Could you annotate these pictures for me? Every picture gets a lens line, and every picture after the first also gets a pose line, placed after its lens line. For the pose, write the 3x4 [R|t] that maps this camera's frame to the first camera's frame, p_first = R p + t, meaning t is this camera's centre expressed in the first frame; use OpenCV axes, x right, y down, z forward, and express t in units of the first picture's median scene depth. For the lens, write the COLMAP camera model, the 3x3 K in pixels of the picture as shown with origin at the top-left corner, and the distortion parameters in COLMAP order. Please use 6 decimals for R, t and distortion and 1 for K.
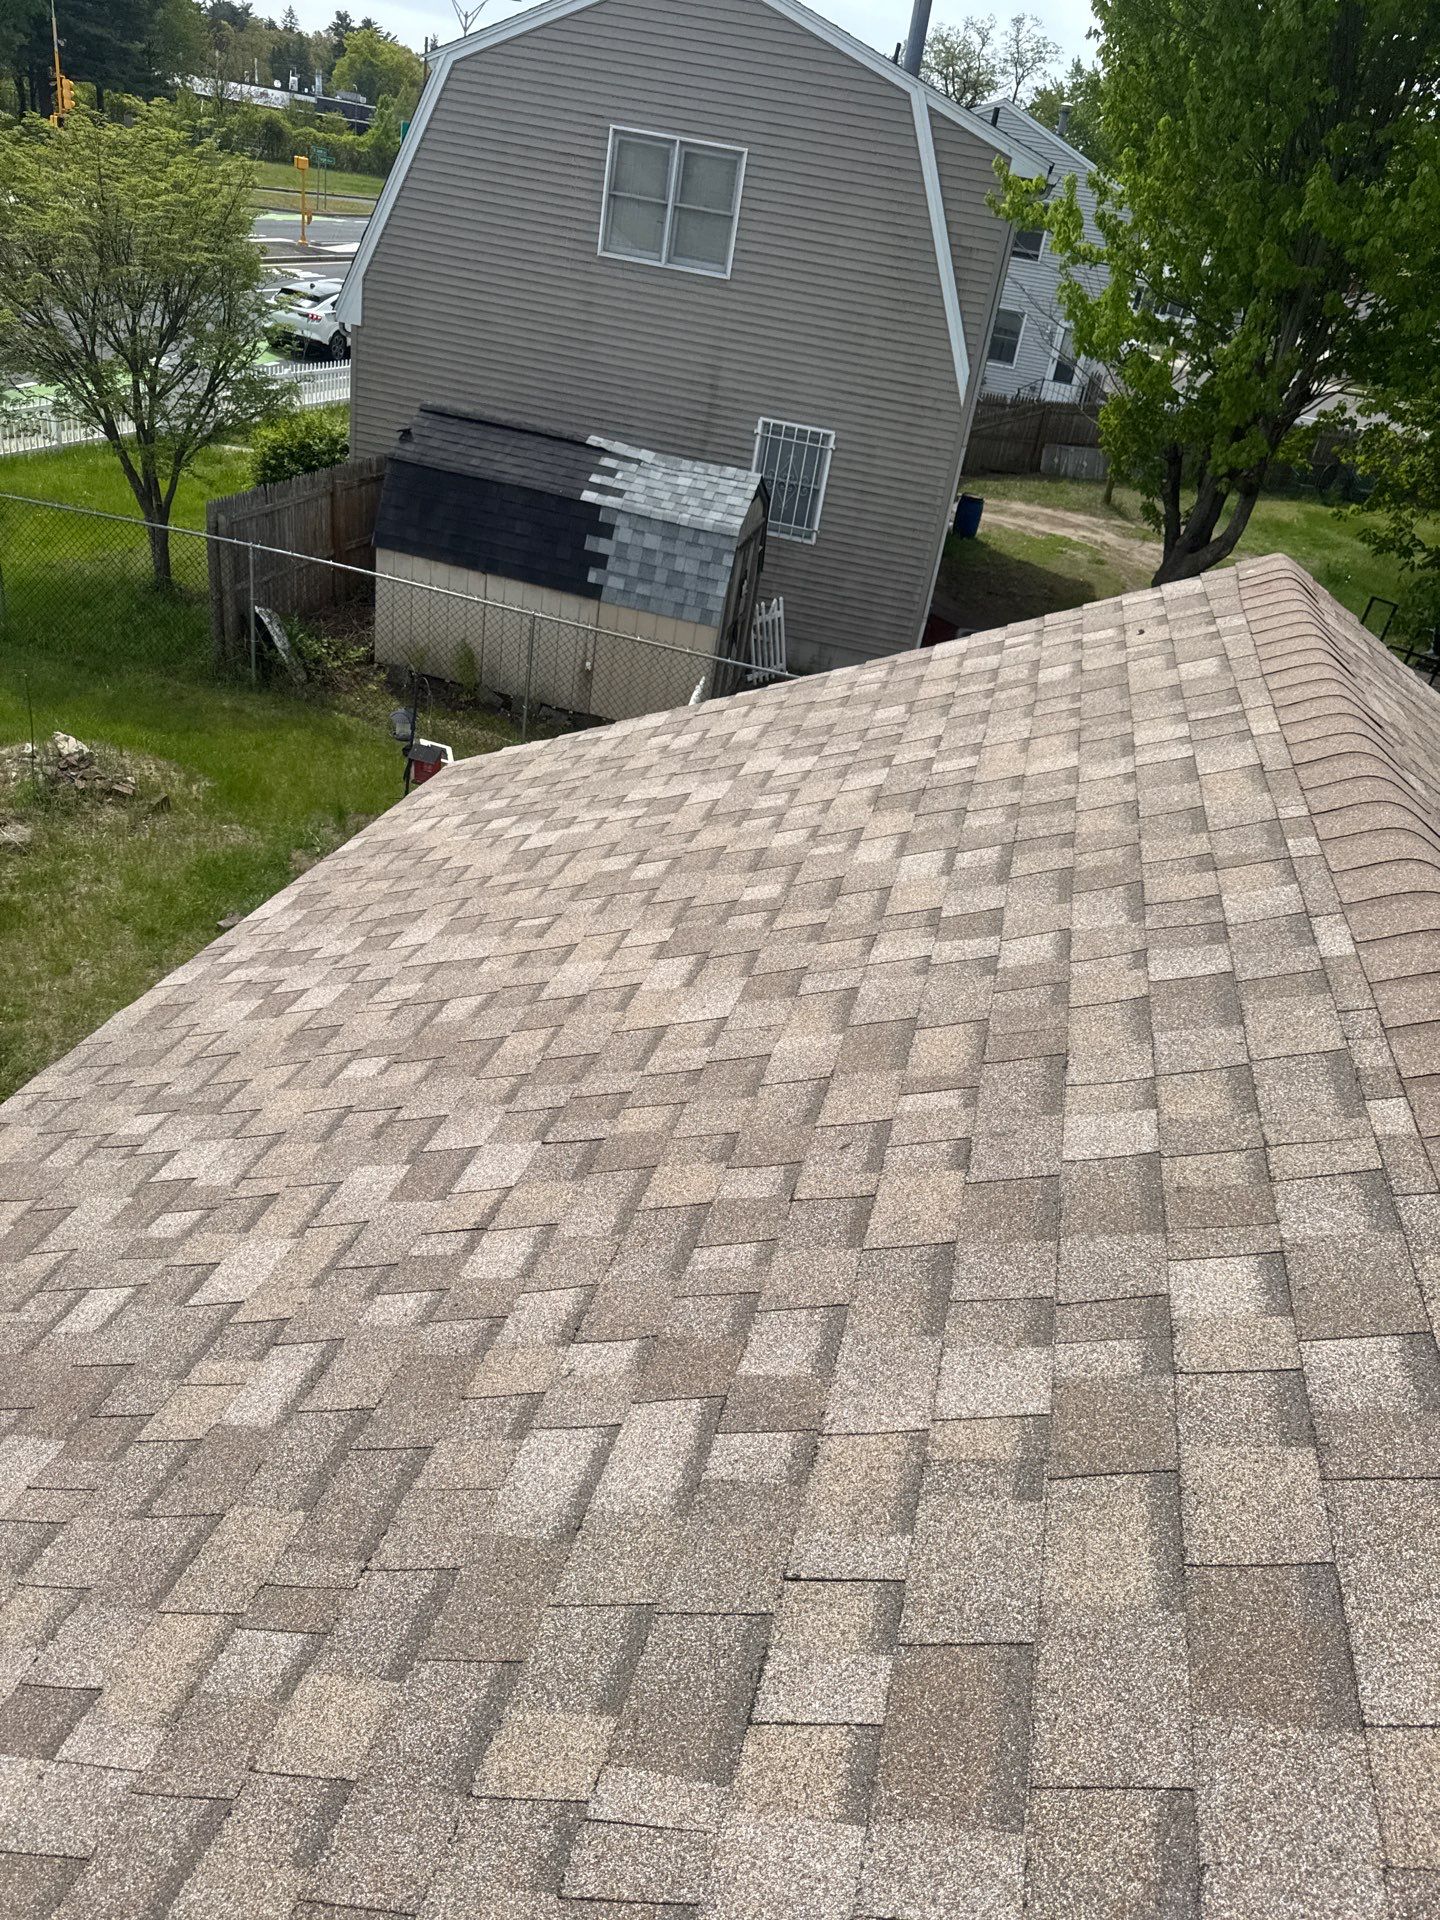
lens RADIAL K [[1334.5, 0, 715.2], [0, 1334.5, 962.0], [0, 0, 1]] dist [0.031747, -0.026032]
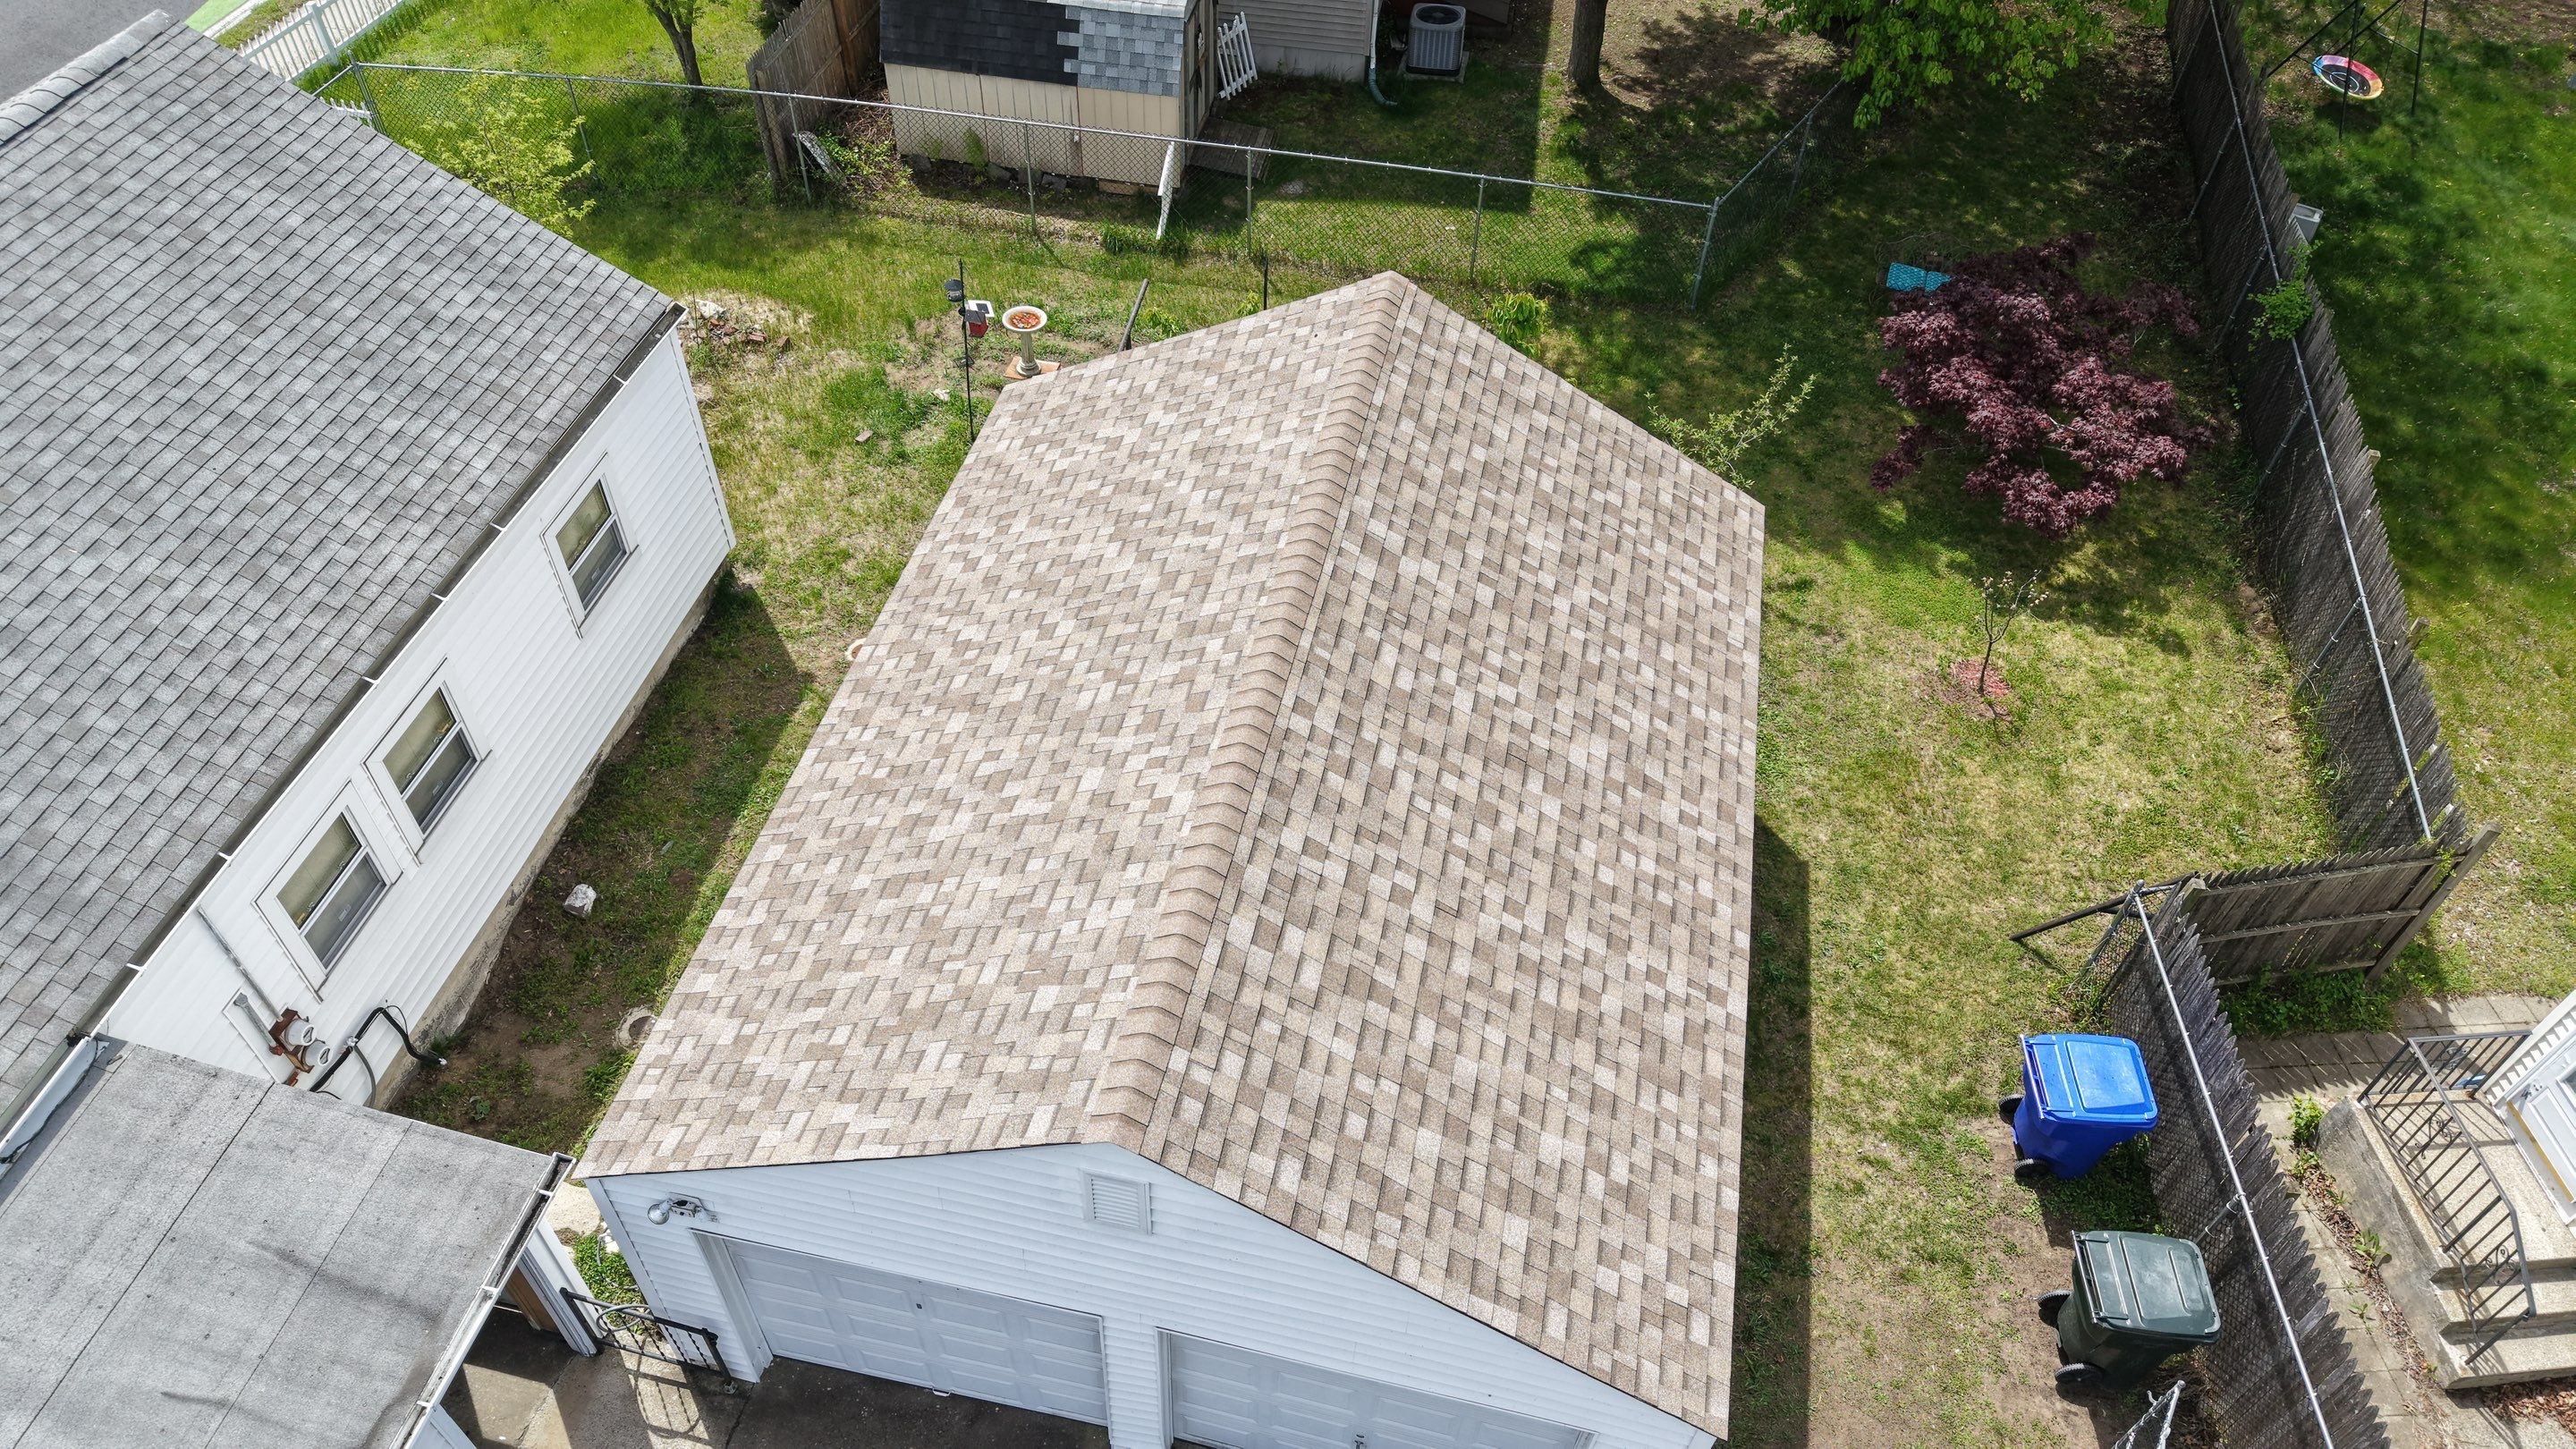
lens RADIAL K [[1724.9, 0, 1290.2], [0, 1724.9, 722.1], [0, 0, 1]] dist [0.023919, -0.016876]
pose [[0.991303, -0.118833, -0.056548, 0.448052], [0.130227, 0.947712, 0.291348, -0.590108], [0.018969, -0.296178, 0.954944, -2.332070]]
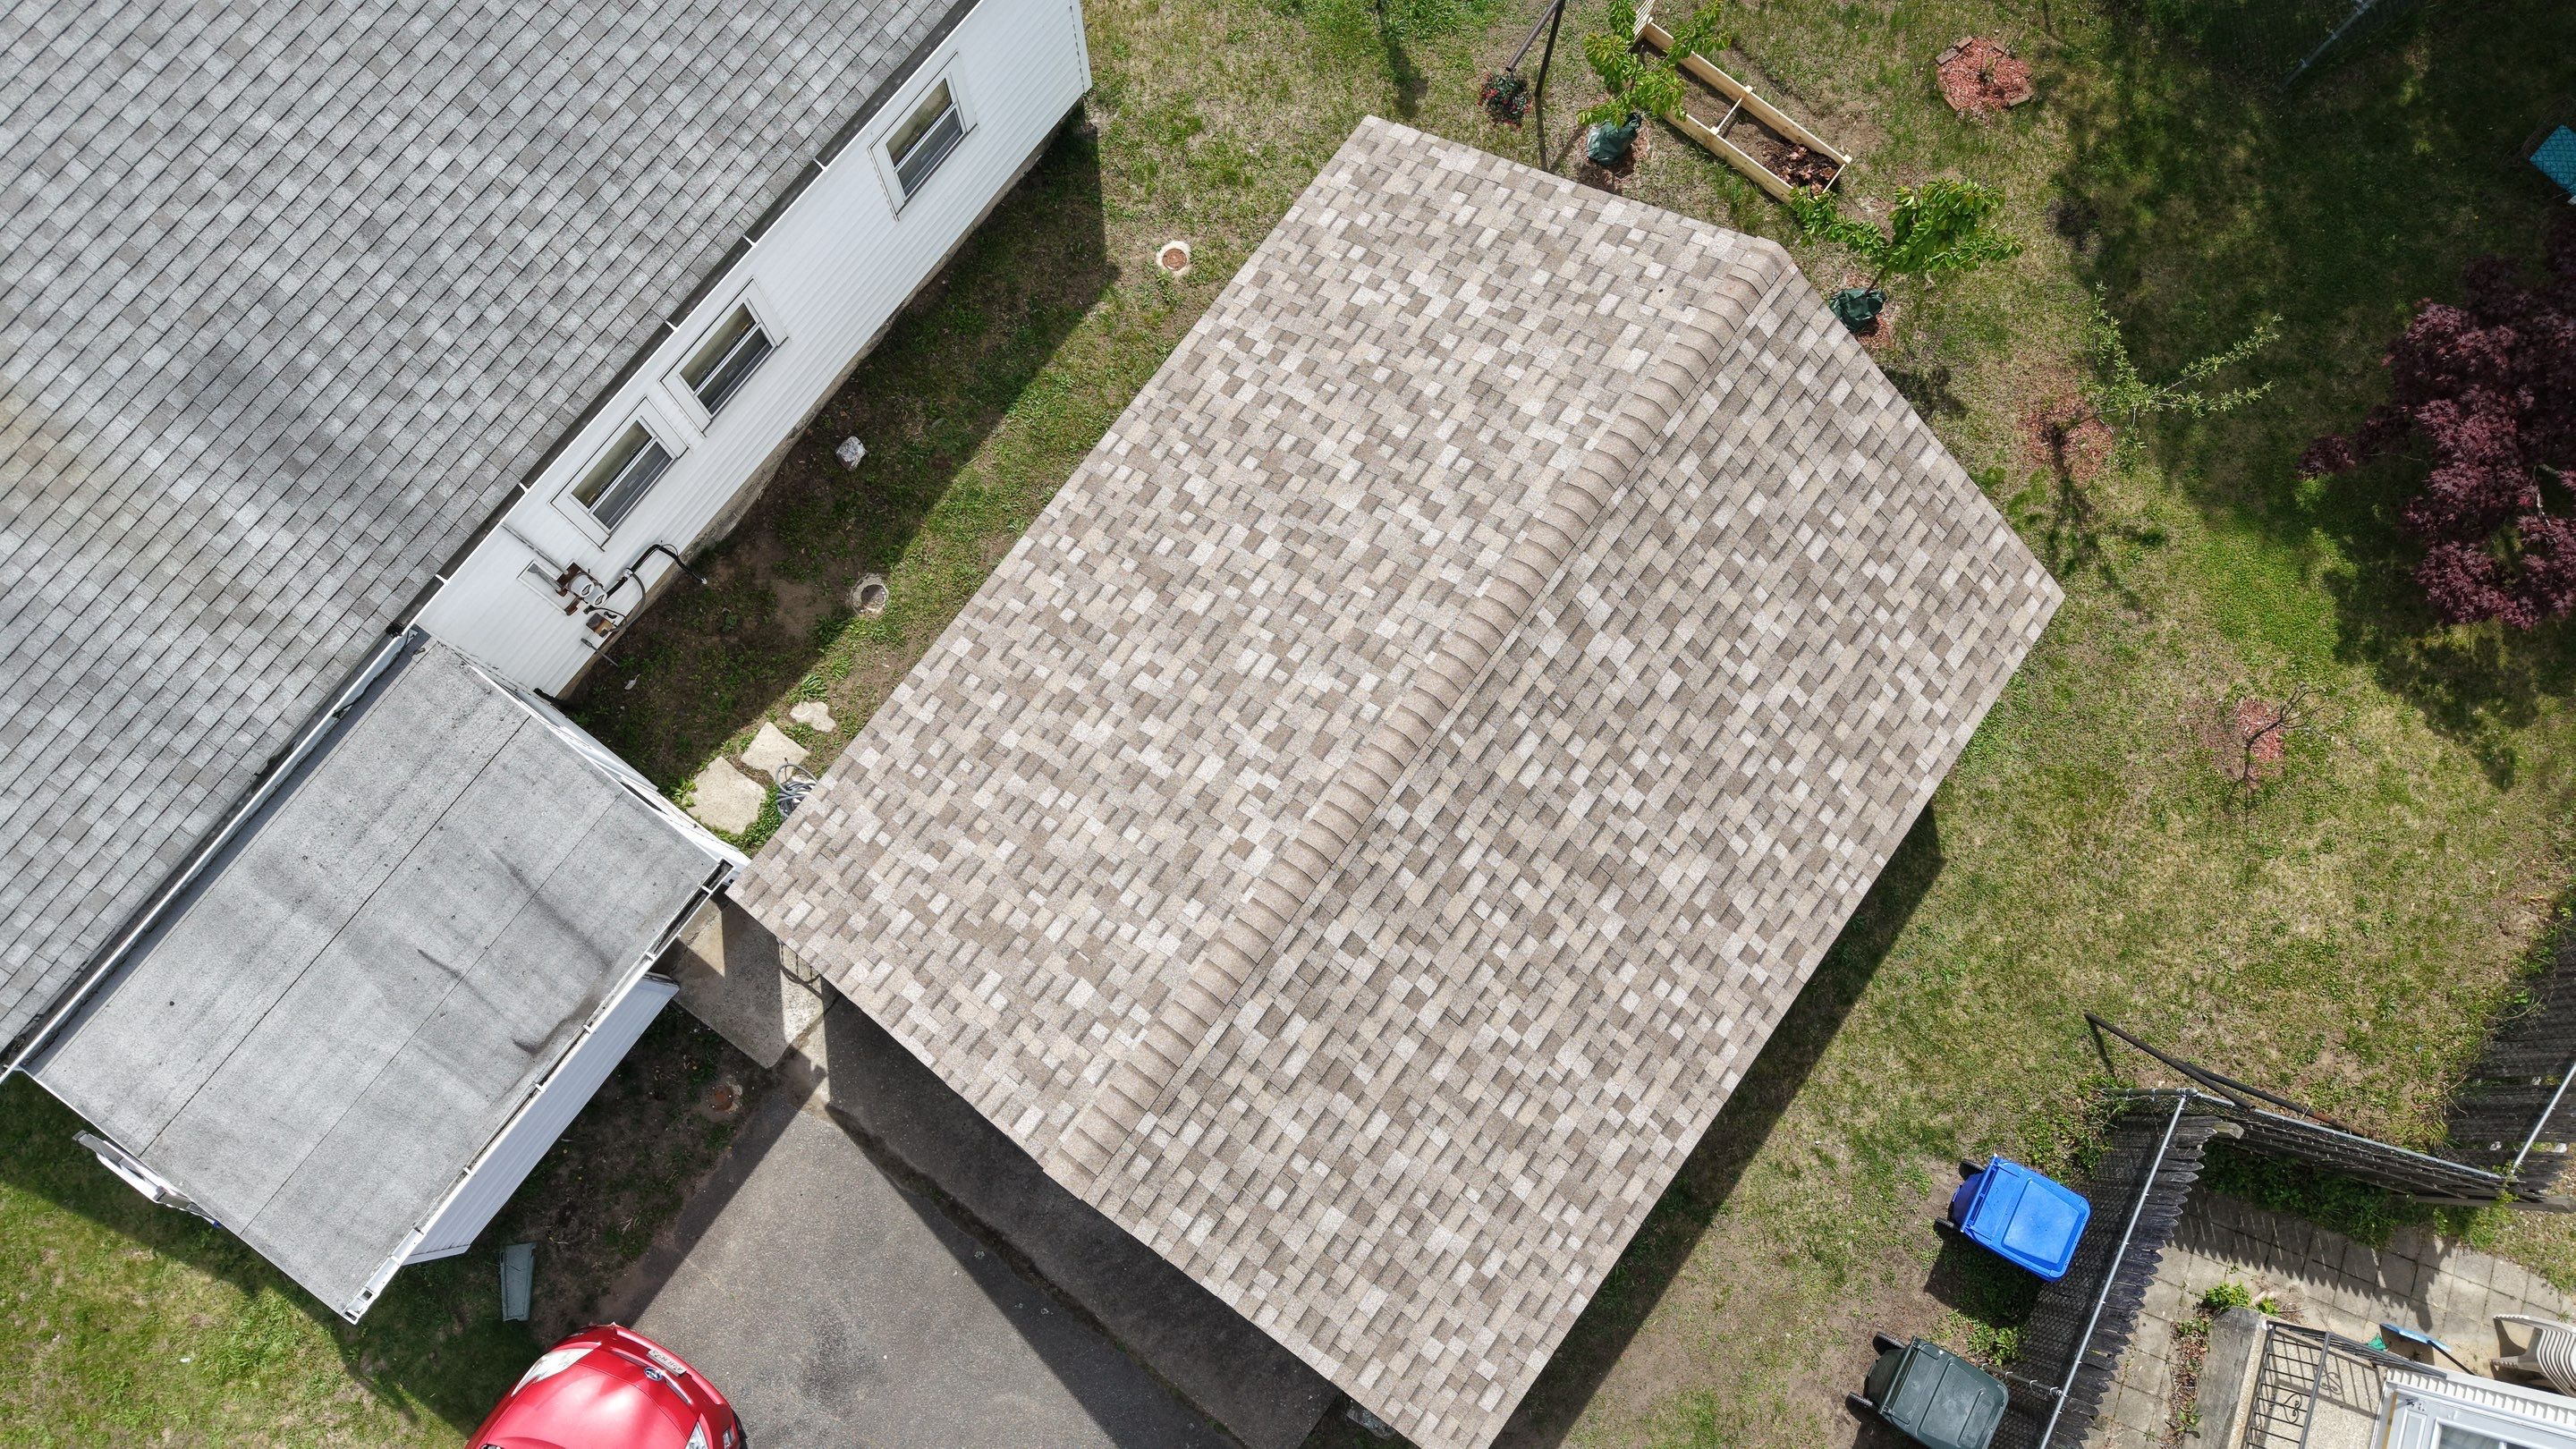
lens RADIAL K [[1724.9, 0, 1288.6], [0, 1724.9, 735.8], [0, 0, 1]] dist [0.023919, -0.016876]
pose [[0.920586, 0.335493, -0.199912, 0.674255], [-0.091807, 0.683449, 0.724202, -1.976043], [0.379595, -0.648337, 0.659975, -1.621655]]
